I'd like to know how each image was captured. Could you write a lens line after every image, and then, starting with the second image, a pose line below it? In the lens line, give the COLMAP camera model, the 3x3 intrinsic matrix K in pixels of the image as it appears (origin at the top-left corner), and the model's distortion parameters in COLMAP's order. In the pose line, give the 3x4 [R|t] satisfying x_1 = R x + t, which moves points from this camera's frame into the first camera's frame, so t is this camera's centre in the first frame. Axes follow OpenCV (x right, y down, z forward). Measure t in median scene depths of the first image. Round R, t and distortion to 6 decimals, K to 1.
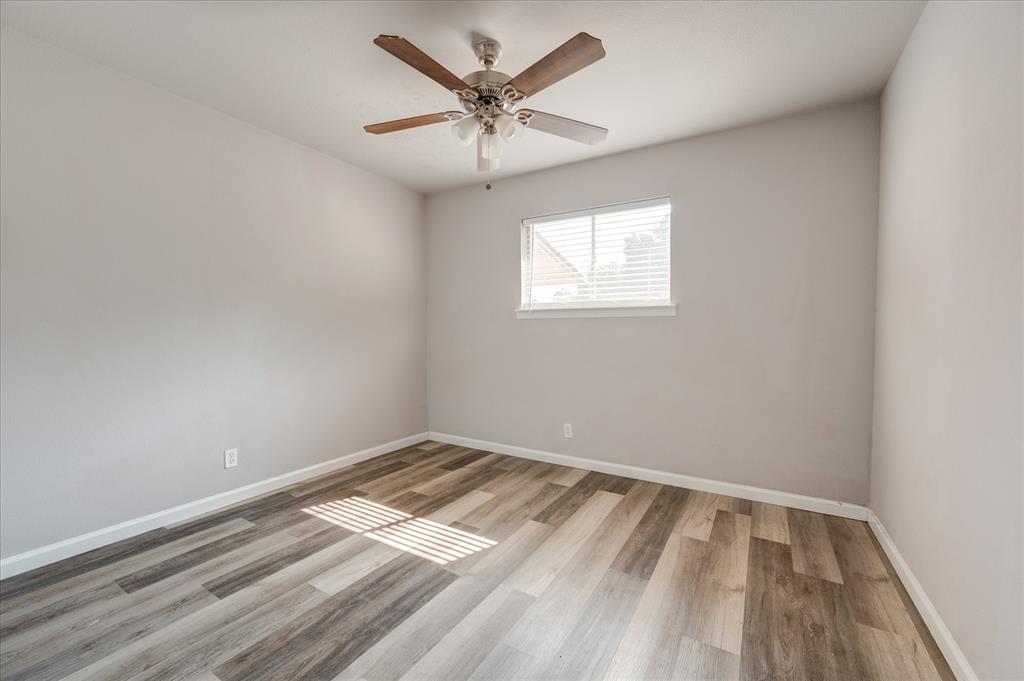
lens RADIAL K [[403.6, 0, 508.8], [0, 403.6, 323.5], [0, 0, 1]] dist [-0.000725, 0.000635]
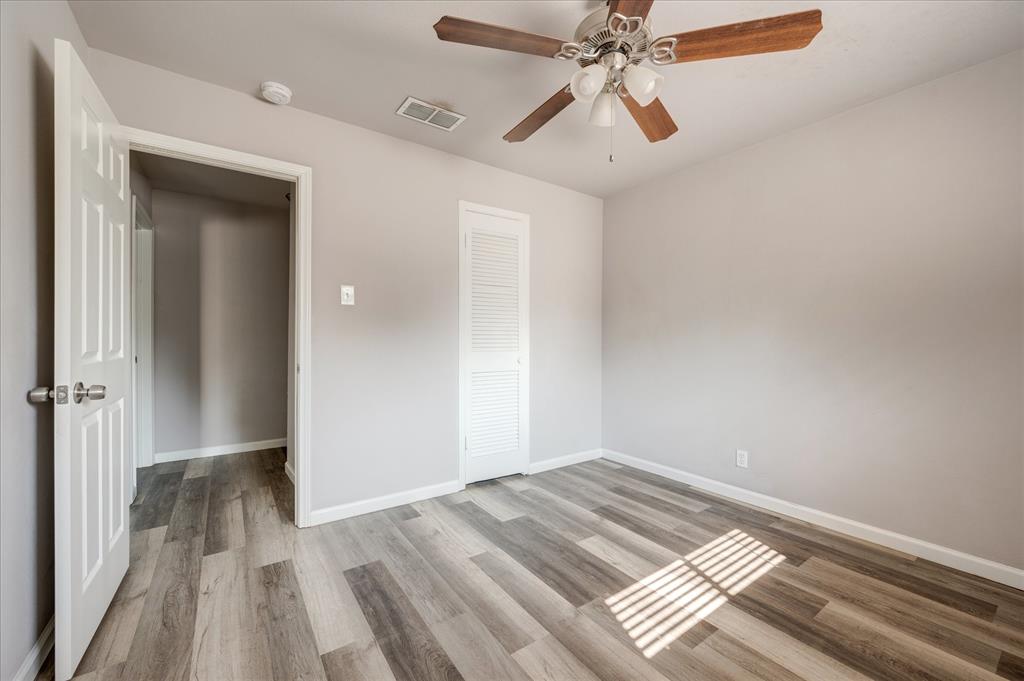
lens RADIAL K [[403.6, 0, 512.5], [0, 403.6, 345.9], [0, 0, 1]] dist [-0.000725, 0.000635]
pose [[-0.379551, 0.011051, -0.925105, 0.587965], [0.008786, 0.999927, 0.008340, 0.021233], [0.925129, -0.004963, -0.379620, 0.928846]]
